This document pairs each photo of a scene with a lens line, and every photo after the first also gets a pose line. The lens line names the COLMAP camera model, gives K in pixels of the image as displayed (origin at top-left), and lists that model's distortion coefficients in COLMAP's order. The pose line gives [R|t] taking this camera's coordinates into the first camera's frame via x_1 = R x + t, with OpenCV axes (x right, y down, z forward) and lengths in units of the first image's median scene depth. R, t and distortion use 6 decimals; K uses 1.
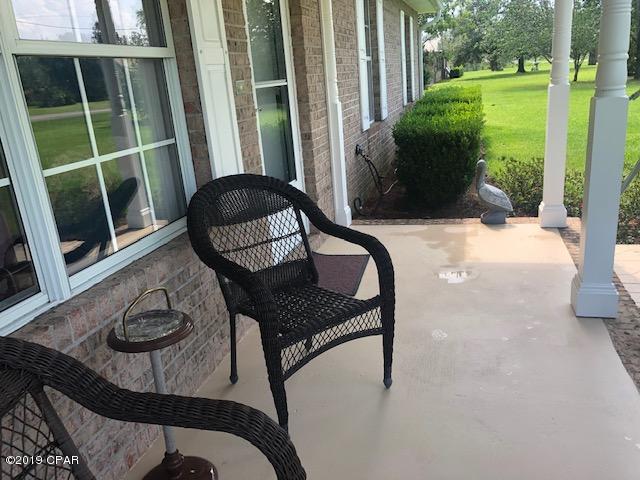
lens RADIAL K [[523.3, 0, 320.0], [0, 523.3, 240.0], [0, 0, 1]] dist [0.035593, -0.014326]
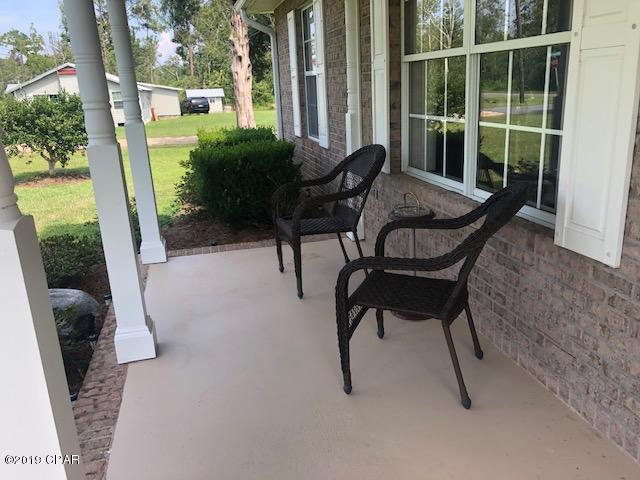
lens RADIAL K [[523.3, 0, 320.0], [0, 523.3, 240.0], [0, 0, 1]] dist [0.035593, -0.014326]
pose [[-0.862830, 0.265582, -0.430106, 0.626171], [-0.026263, 0.826159, 0.562824, -0.633321], [0.504812, 0.496917, -0.705860, 1.783849]]
